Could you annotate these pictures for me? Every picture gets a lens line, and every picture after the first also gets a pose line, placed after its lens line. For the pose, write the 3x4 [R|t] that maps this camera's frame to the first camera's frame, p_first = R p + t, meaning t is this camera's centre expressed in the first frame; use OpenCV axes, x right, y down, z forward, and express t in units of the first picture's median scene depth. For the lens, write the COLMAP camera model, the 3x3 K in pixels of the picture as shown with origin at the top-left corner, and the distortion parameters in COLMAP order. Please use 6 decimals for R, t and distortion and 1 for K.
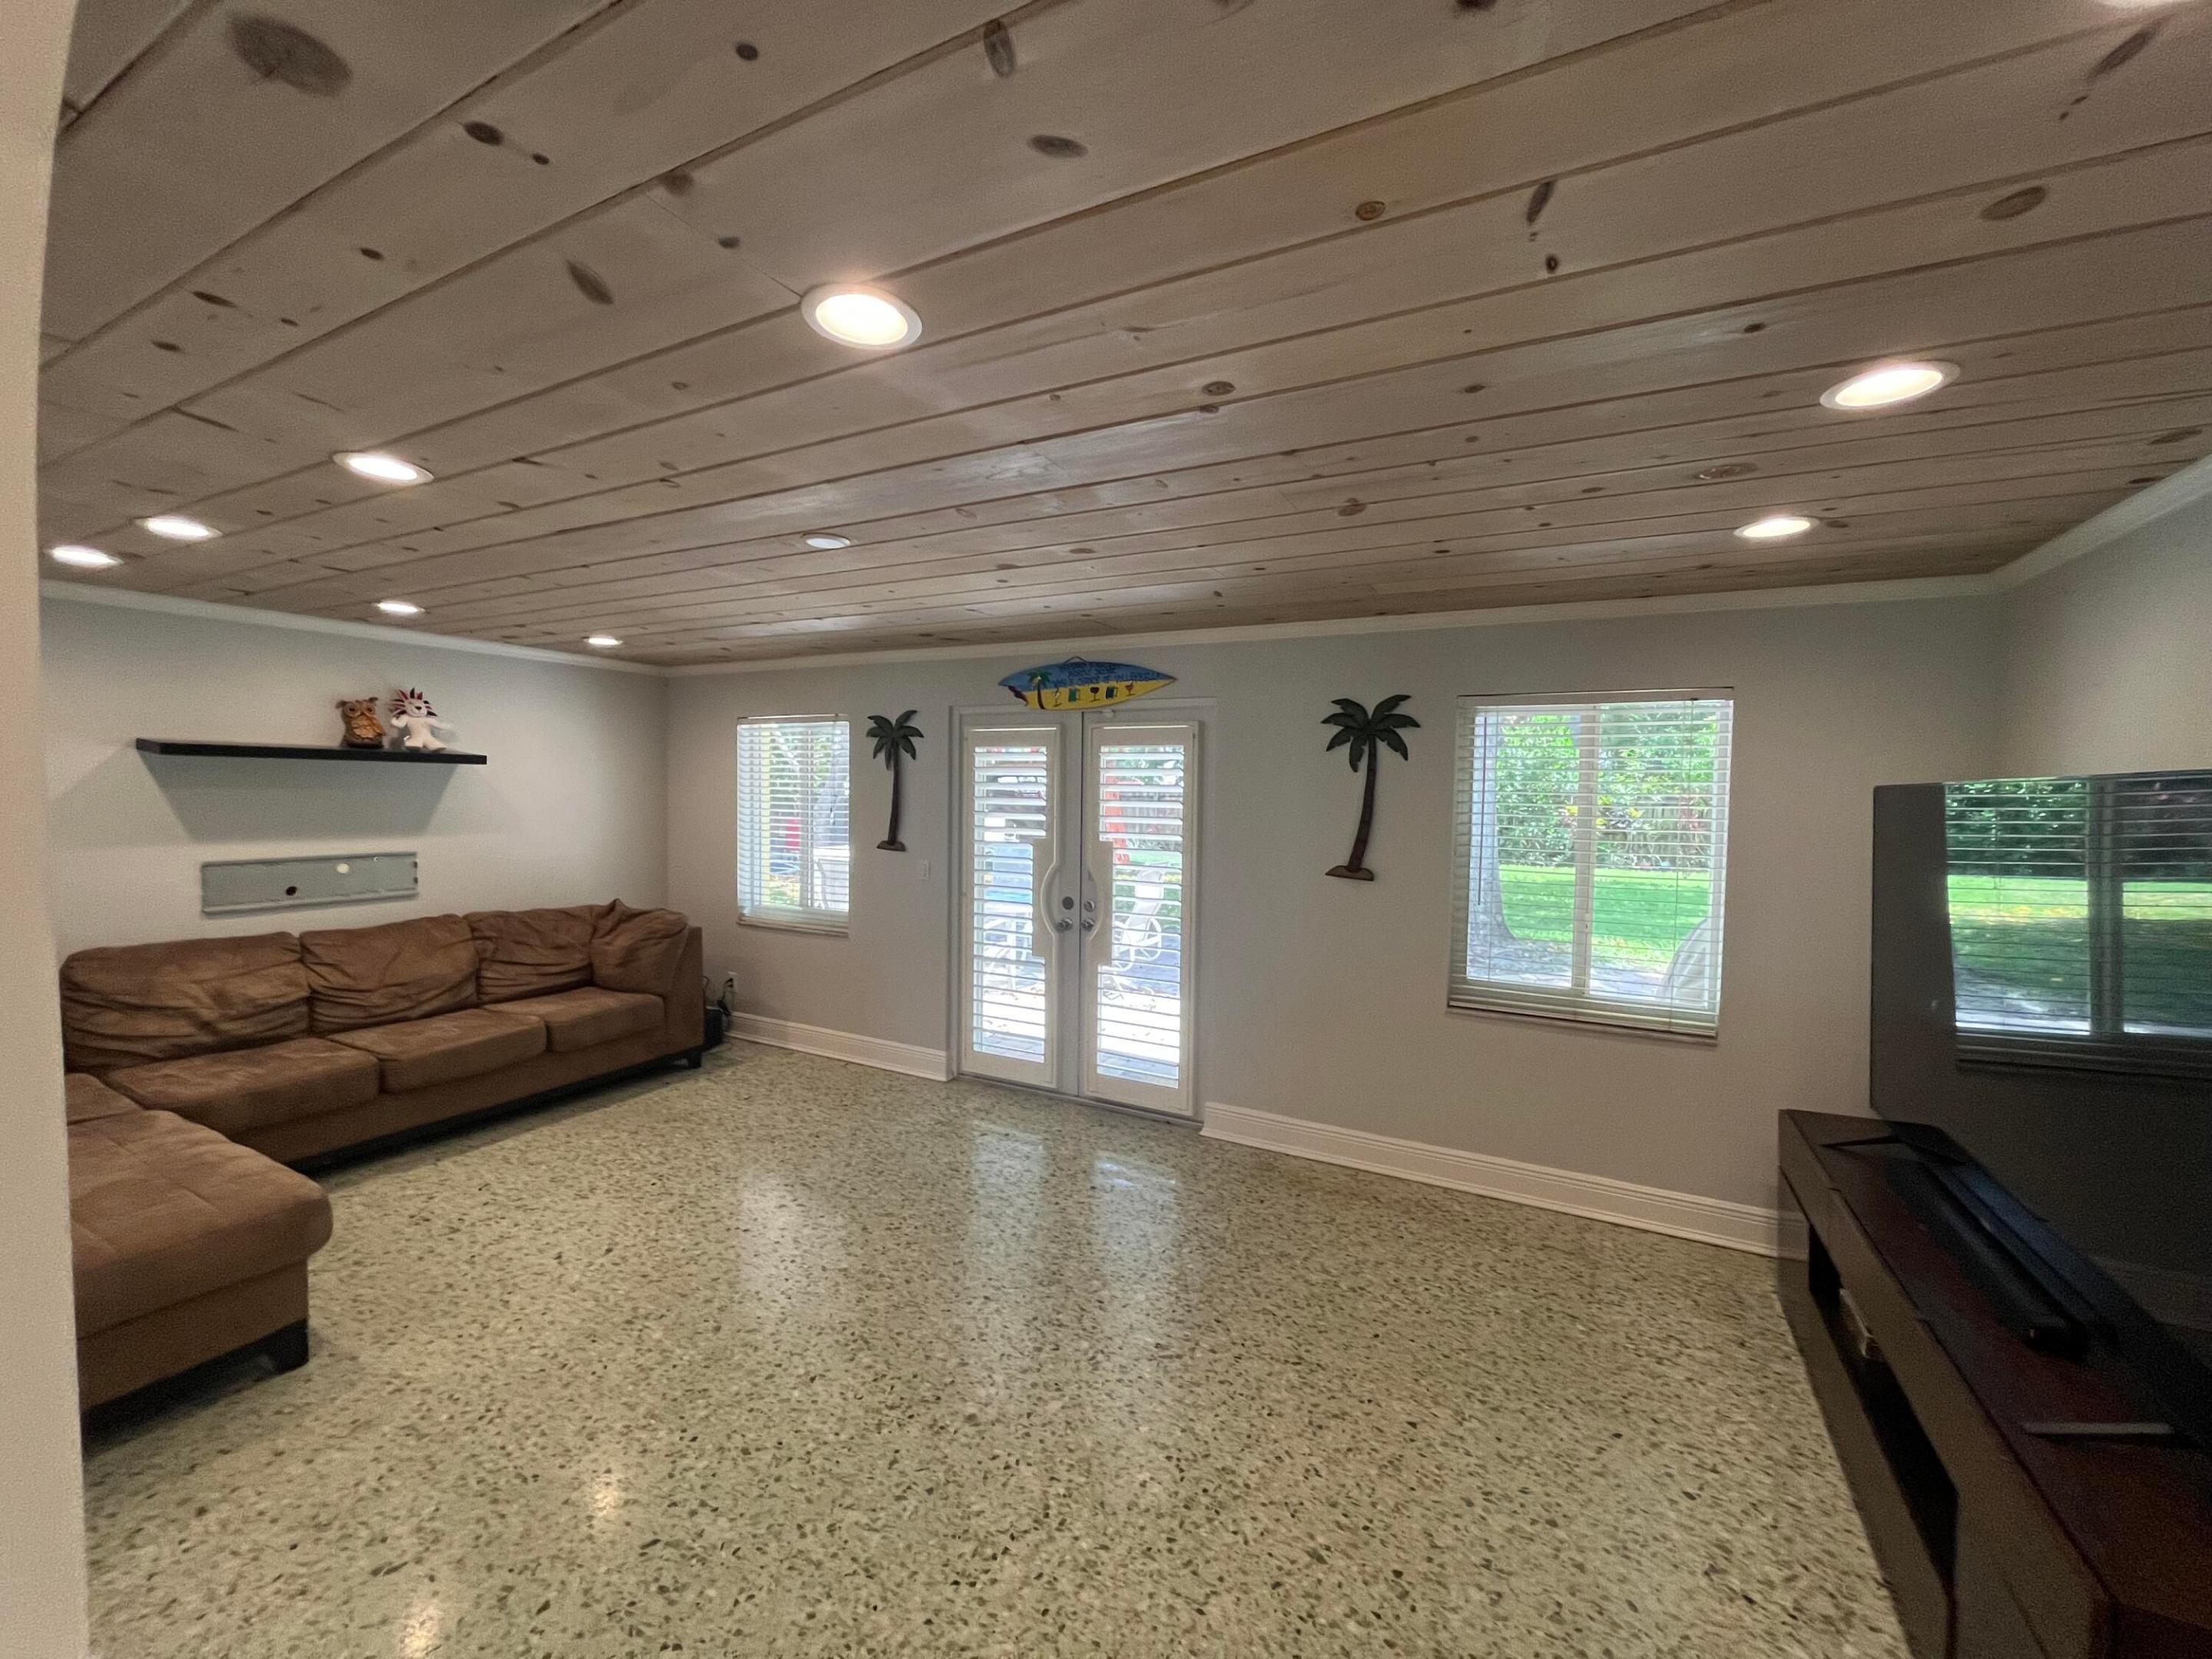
lens RADIAL K [[890.0, 0, 1101.7], [0, 890.0, 826.8], [0, 0, 1]] dist [-0.002539, -0.000362]
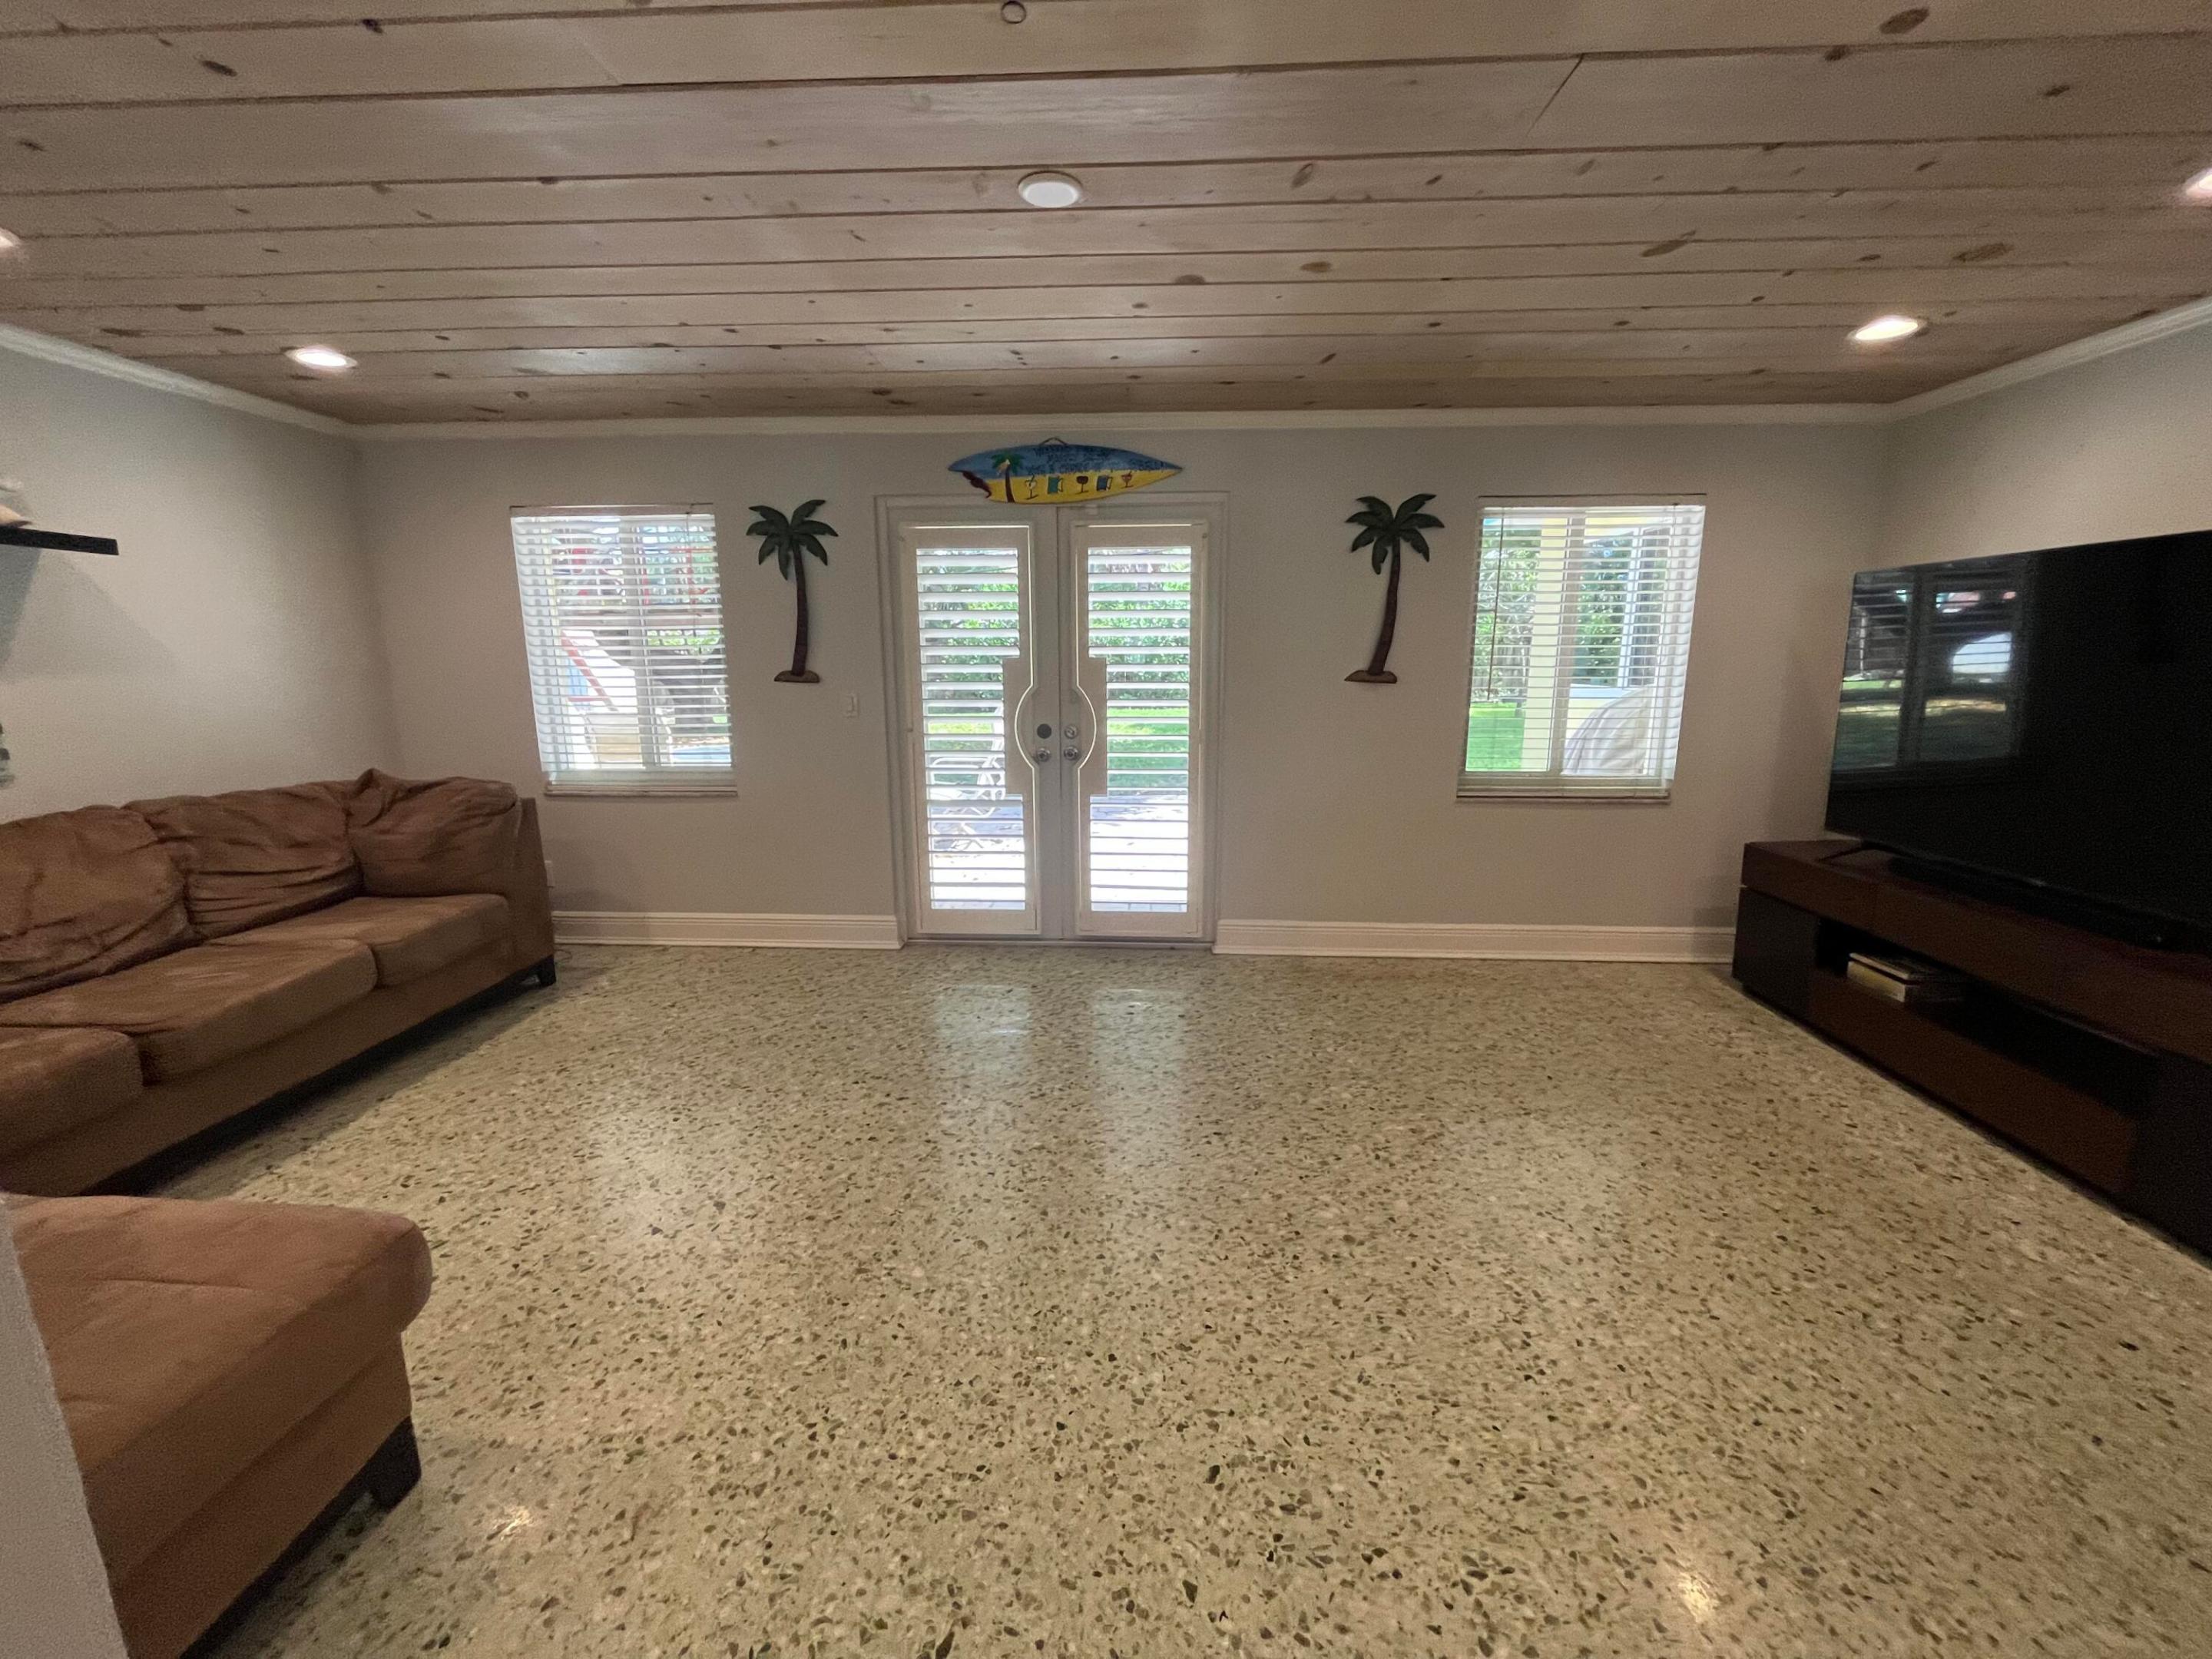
lens RADIAL K [[890.0, 0, 1101.9], [0, 890.0, 826.6], [0, 0, 1]] dist [-0.002539, -0.000362]
pose [[0.907697, -0.098536, 0.407893, -0.388148], [0.035463, 0.986575, 0.159412, 0.043296], [-0.418125, -0.130233, 0.899006, 0.176046]]
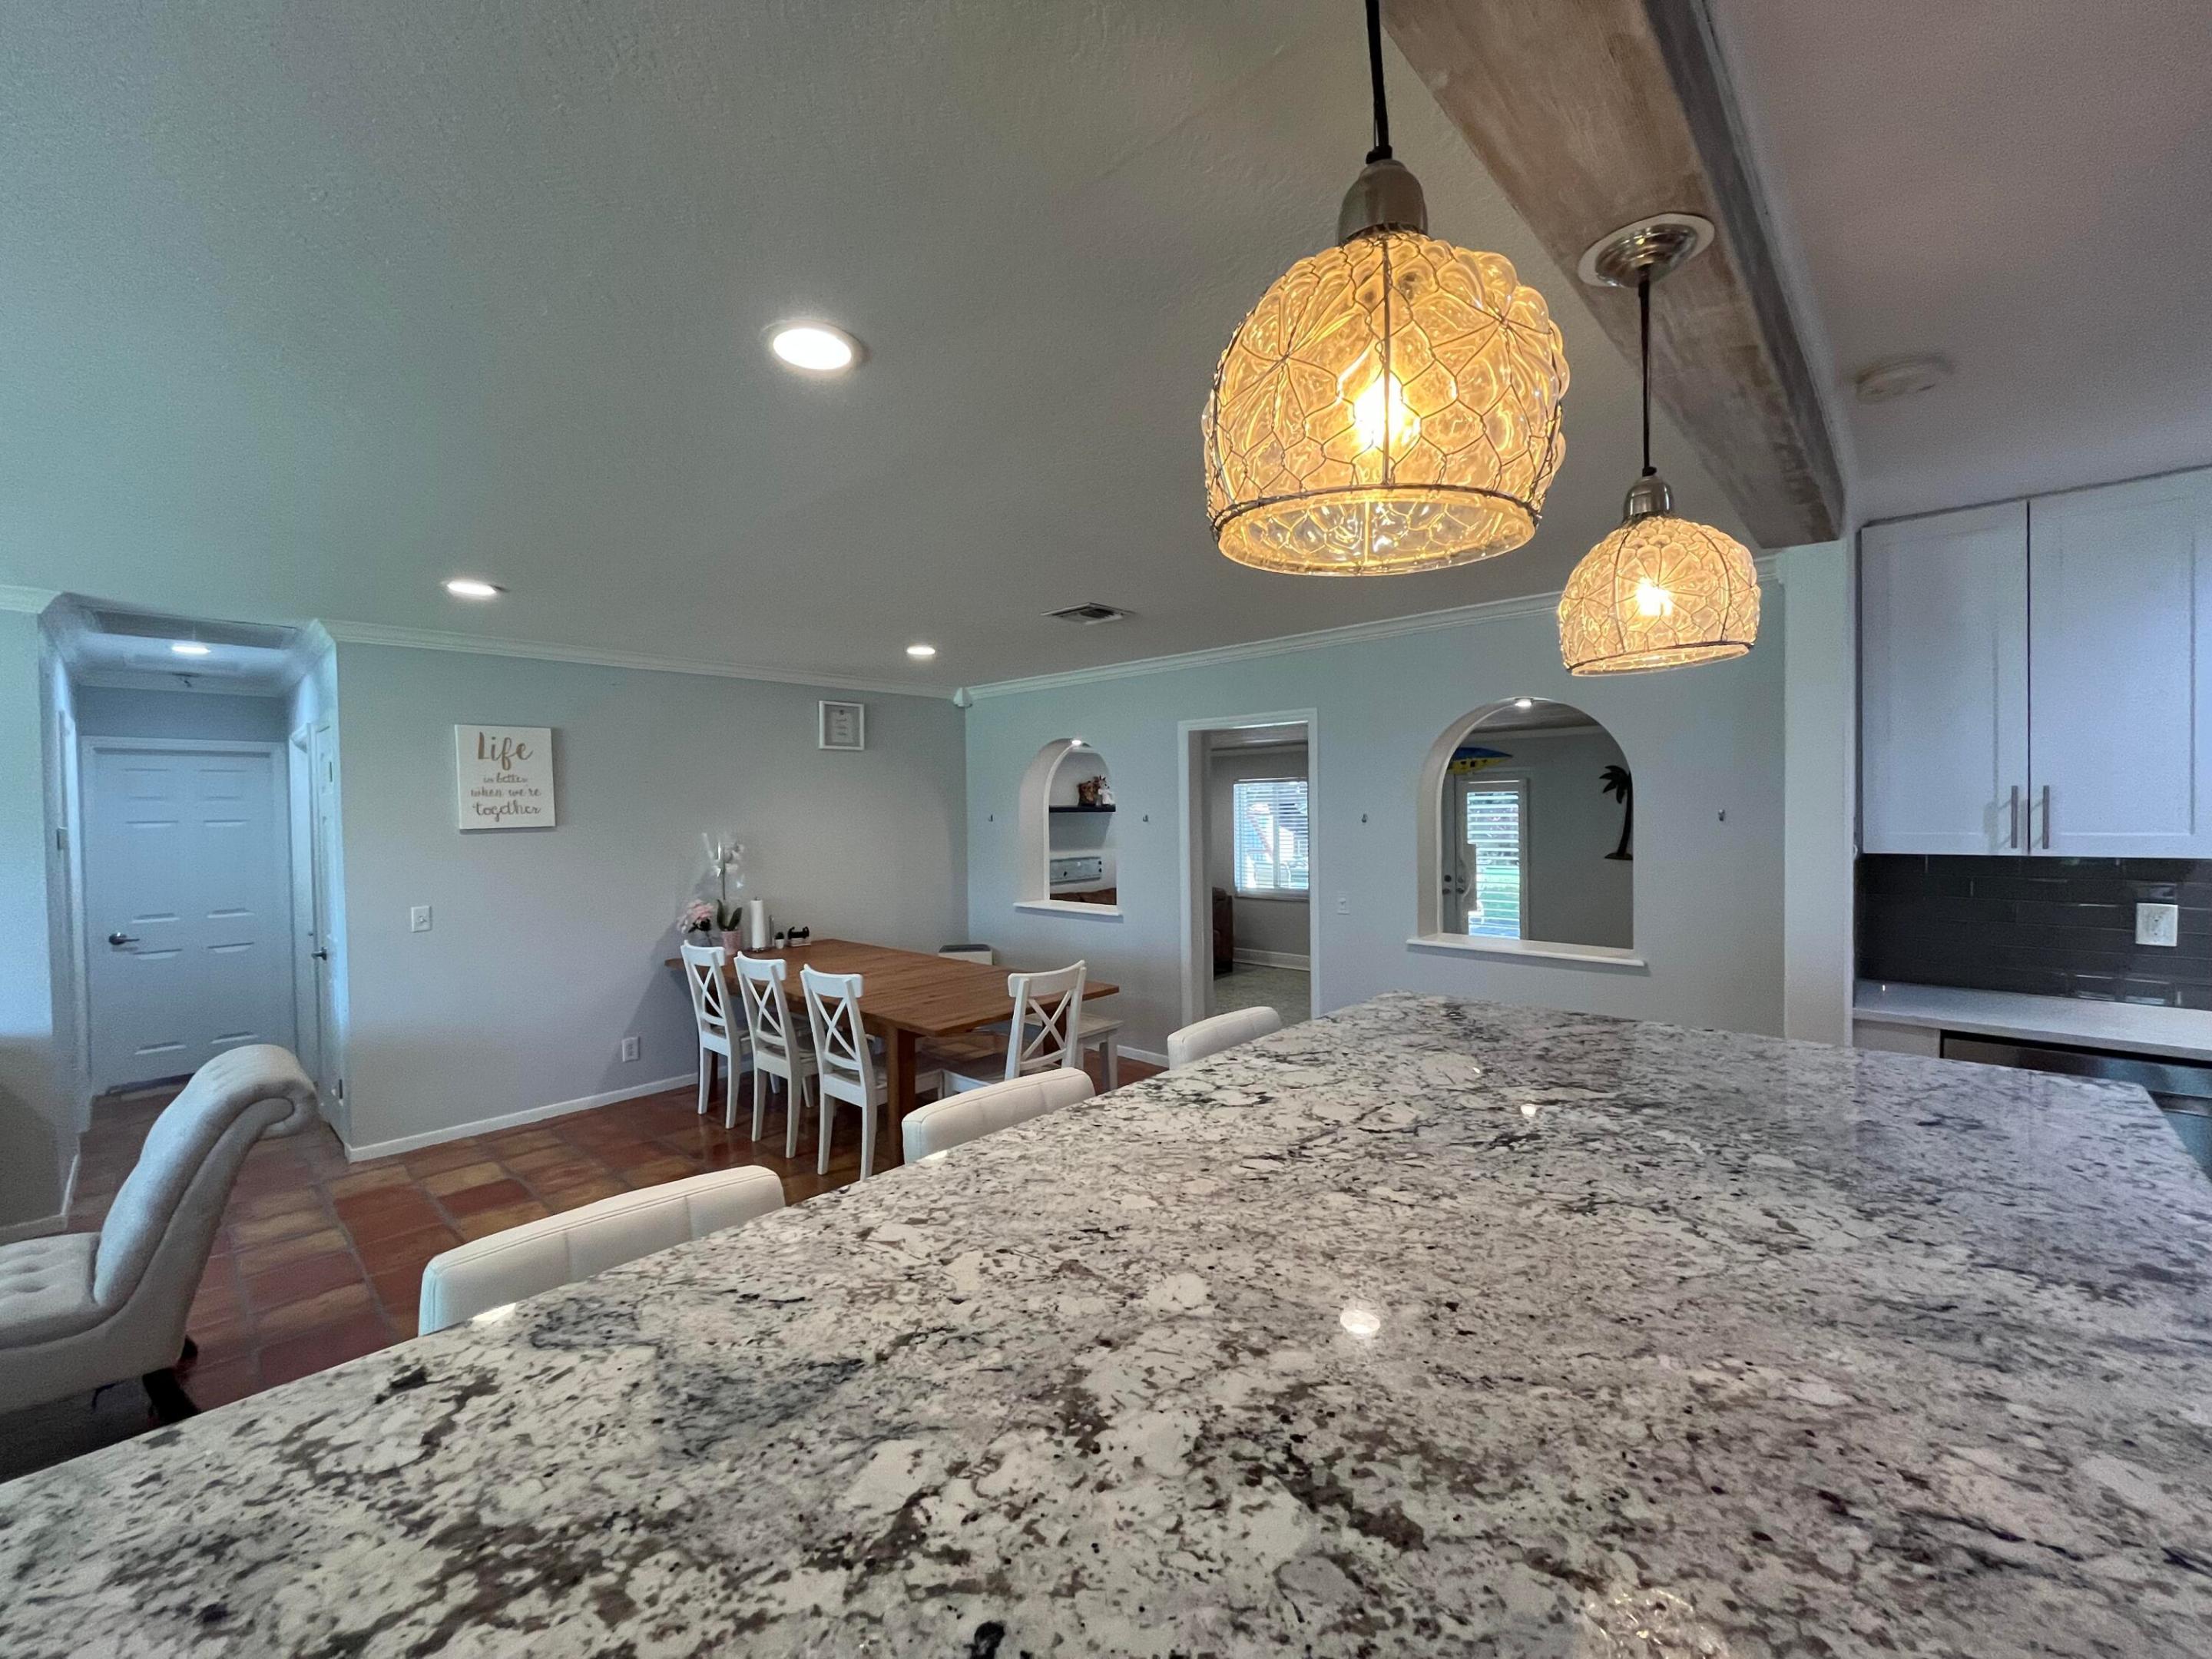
lens RADIAL K [[890.0, 0, 1102.6], [0, 890.0, 825.7], [0, 0, 1]] dist [-0.002539, -0.000362]
pose [[0.963903, -0.025560, -0.265023, -0.253361], [0.018423, 0.999398, -0.029382, 0.019561], [0.265615, 0.023439, 0.963794, -1.024967]]
